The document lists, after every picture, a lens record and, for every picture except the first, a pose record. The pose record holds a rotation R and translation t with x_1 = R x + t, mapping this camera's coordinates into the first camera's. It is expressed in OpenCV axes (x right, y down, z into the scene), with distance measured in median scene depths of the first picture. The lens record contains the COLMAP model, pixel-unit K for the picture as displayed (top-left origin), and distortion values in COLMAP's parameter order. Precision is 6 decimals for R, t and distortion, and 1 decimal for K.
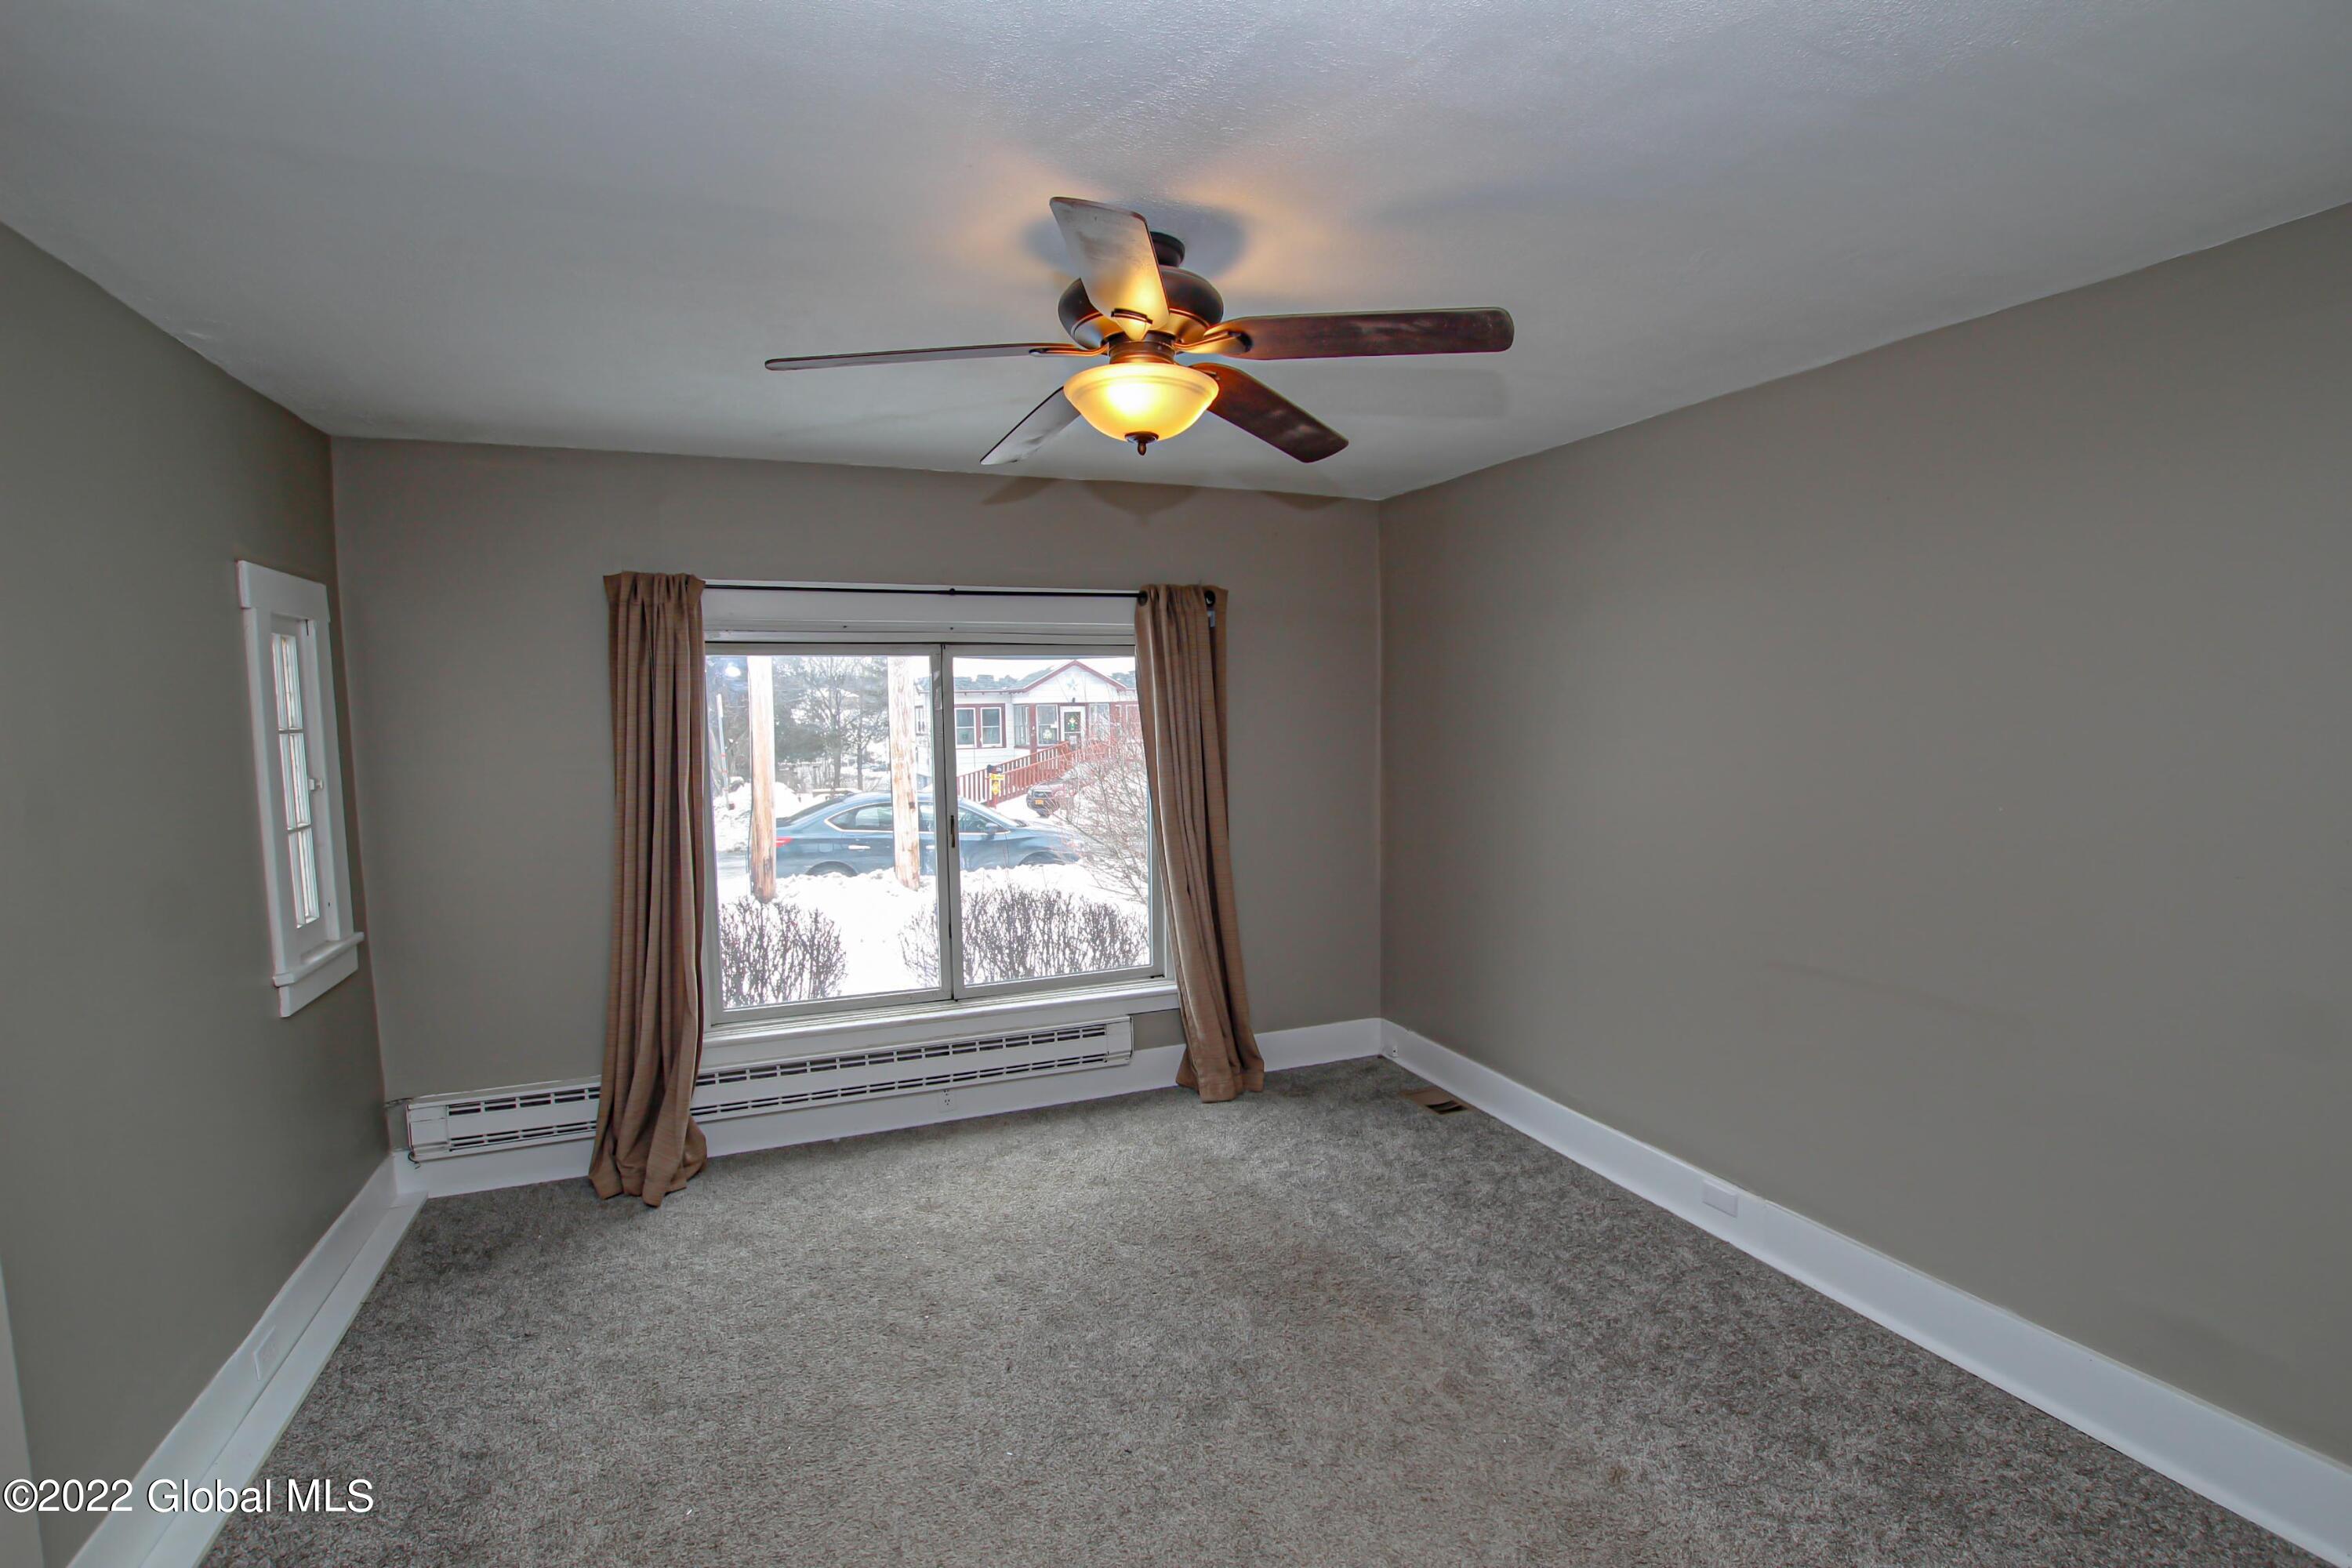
lens RADIAL K [[1087.9, 0, 1178.2], [0, 1087.9, 801.6], [0, 0, 1]] dist [-0.035059, 0.005713]
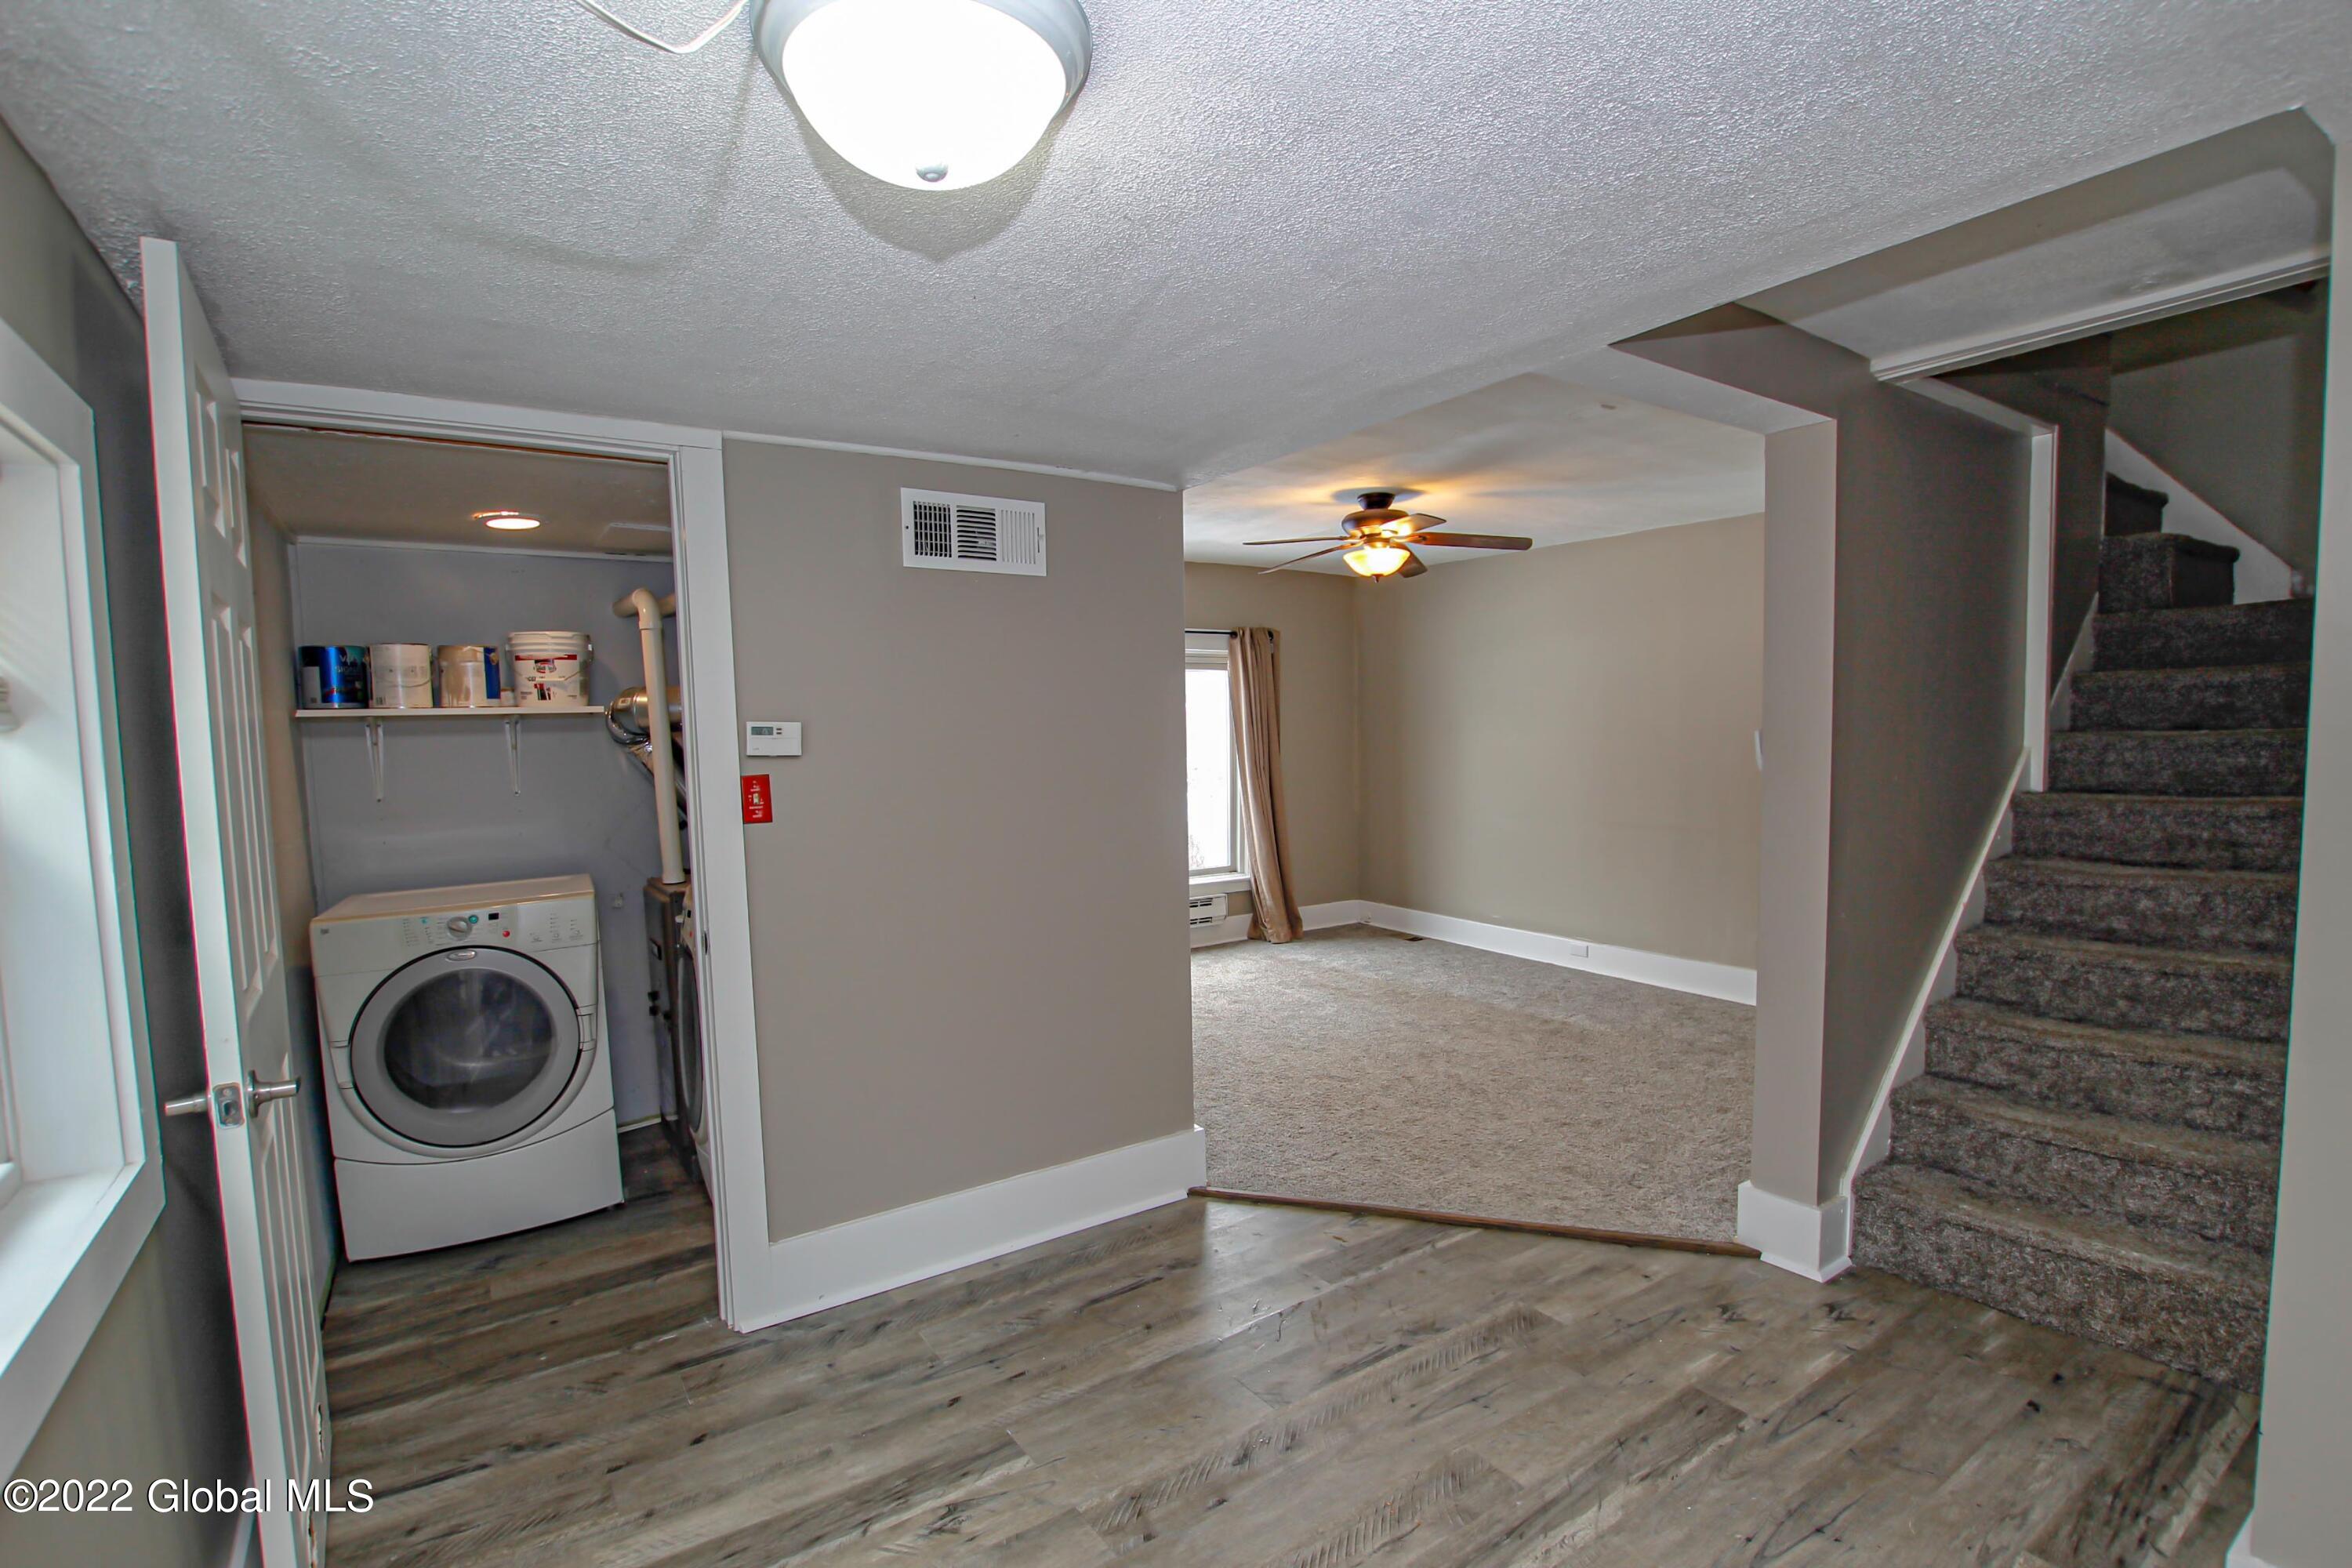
lens RADIAL K [[1087.9, 0, 1178.2], [0, 1087.9, 801.6], [0, 0, 1]] dist [-0.035059, 0.005713]
pose [[0.978454, -0.013650, 0.206014, -0.469095], [0.017773, 0.999677, -0.018175, 0.094744], [-0.205699, 0.021445, 0.978380, -0.598560]]
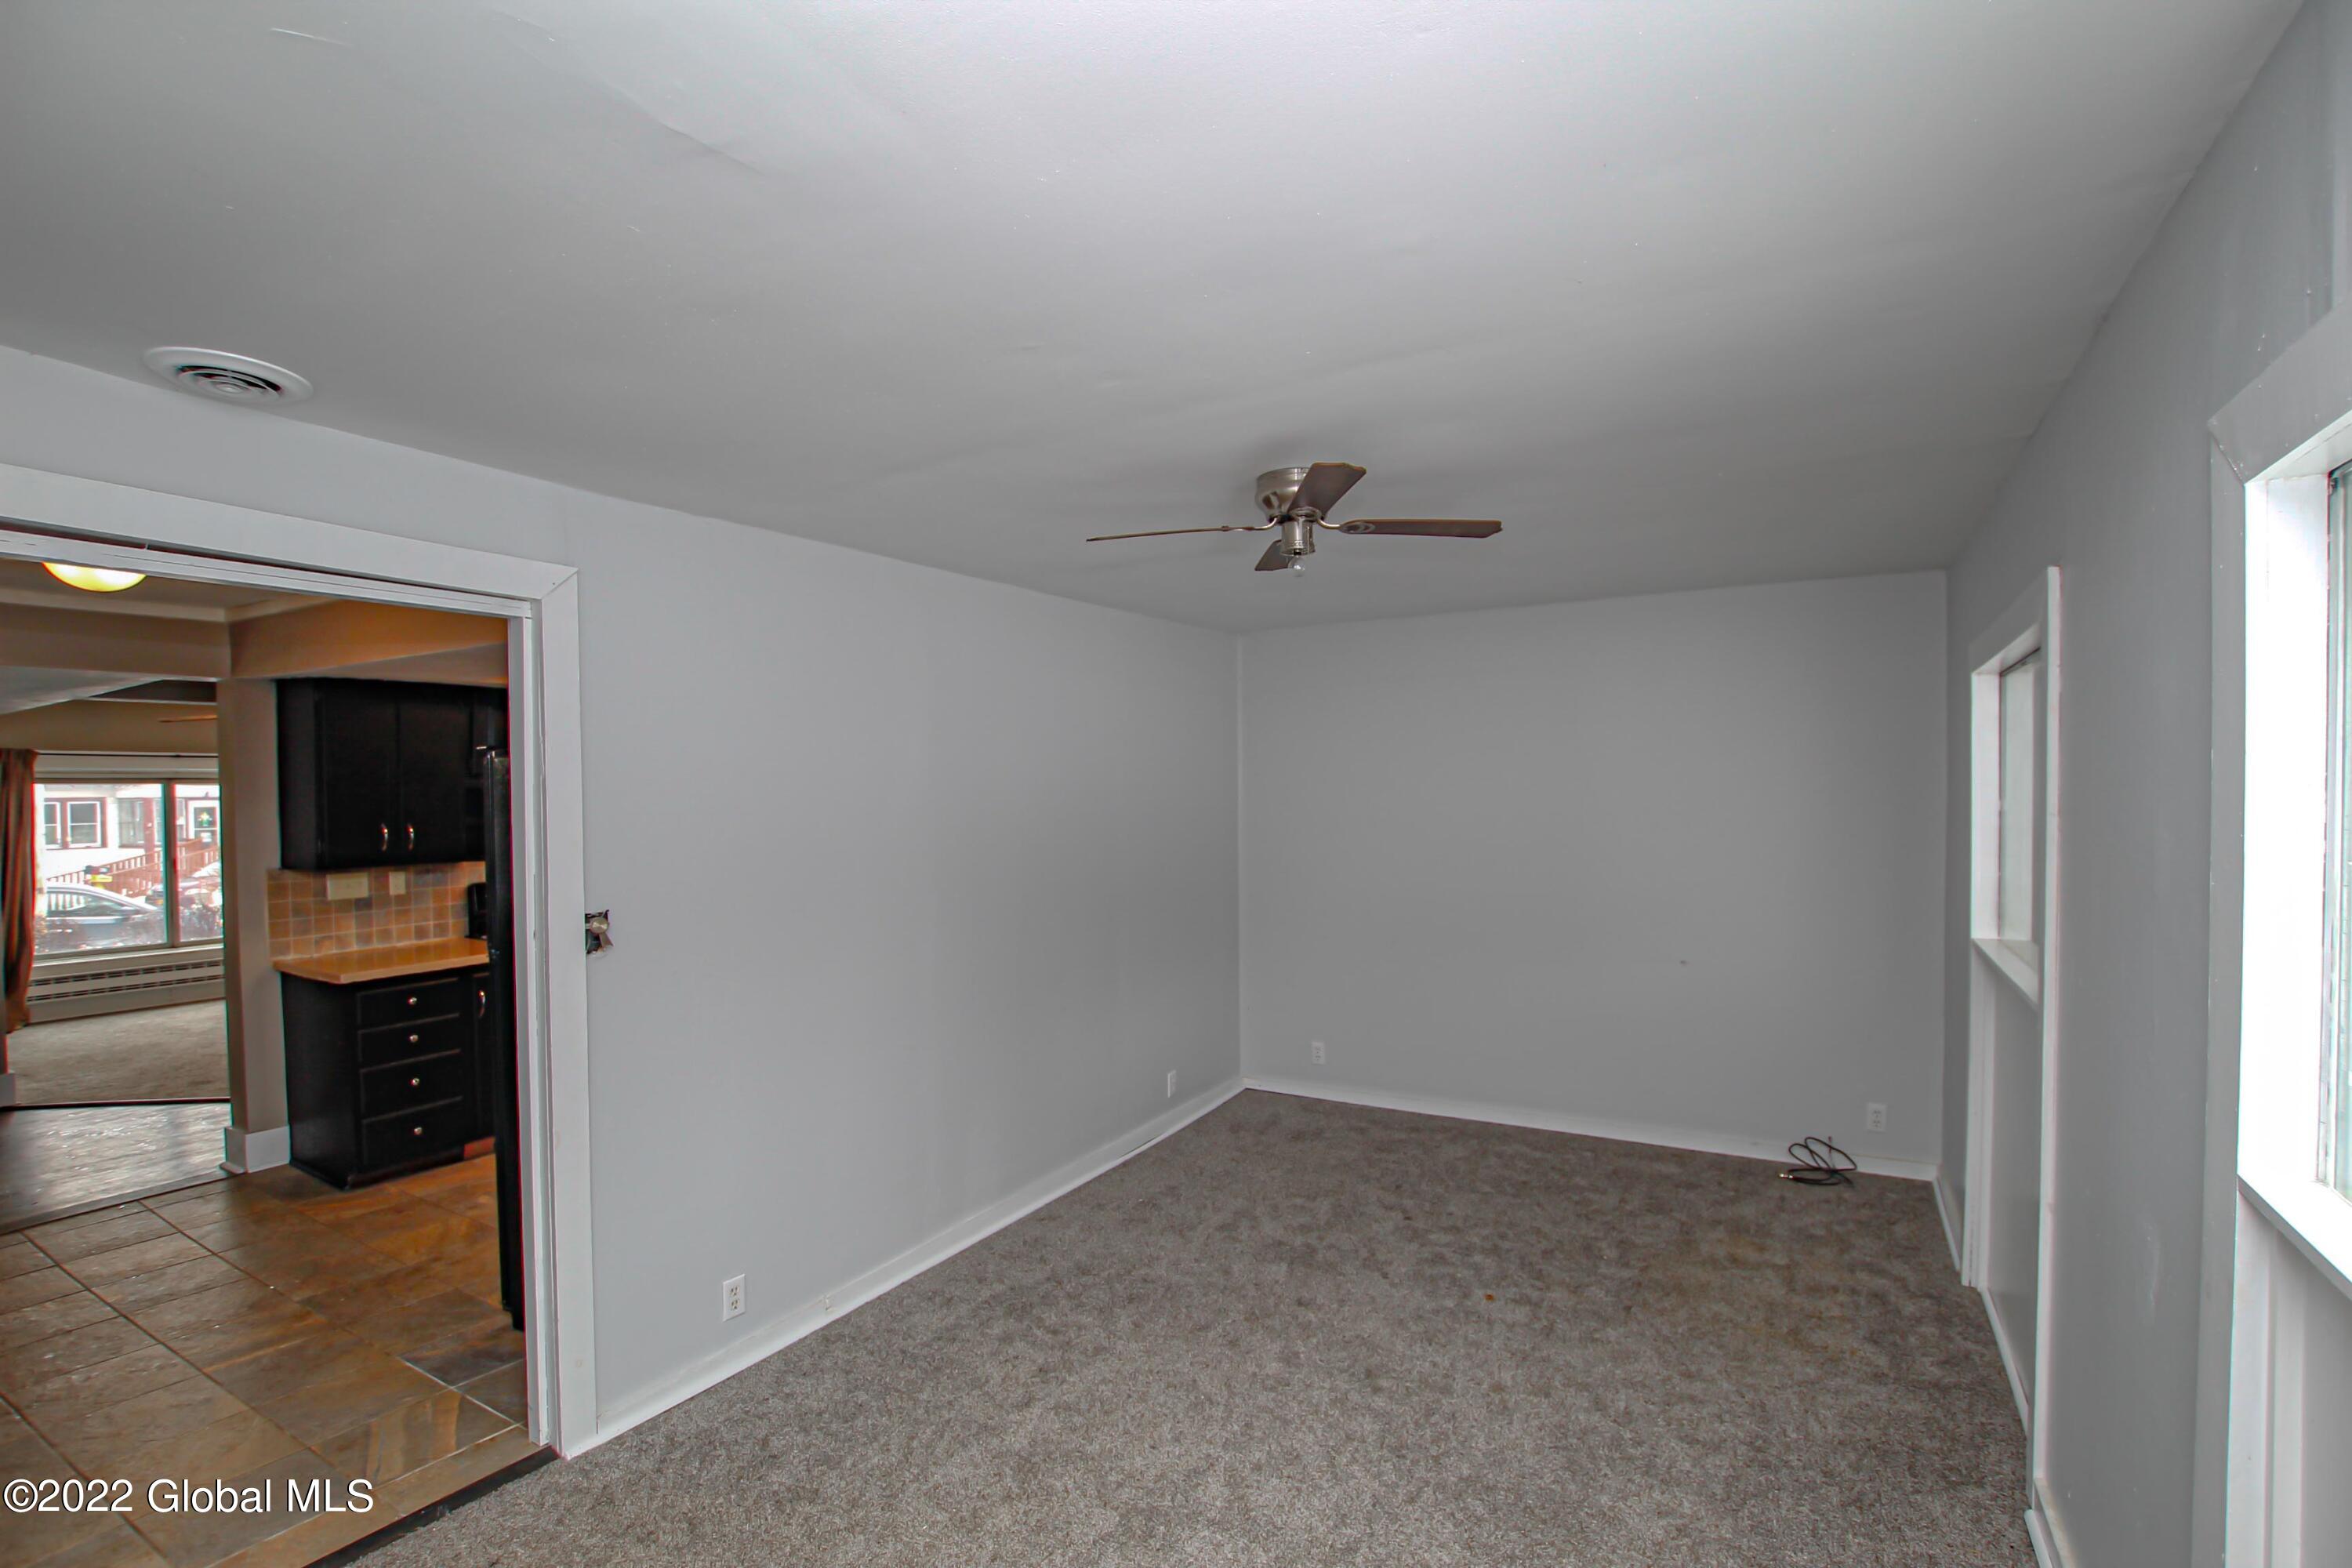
lens RADIAL K [[1087.9, 0, 1178.2], [0, 1087.9, 801.6], [0, 0, 1]] dist [-0.035059, 0.005713]
pose [[0.793752, -0.002973, 0.608234, 0.094136], [0.053771, 0.996416, -0.065301, 0.144561], [-0.605860, 0.084538, 0.791067, -1.866603]]
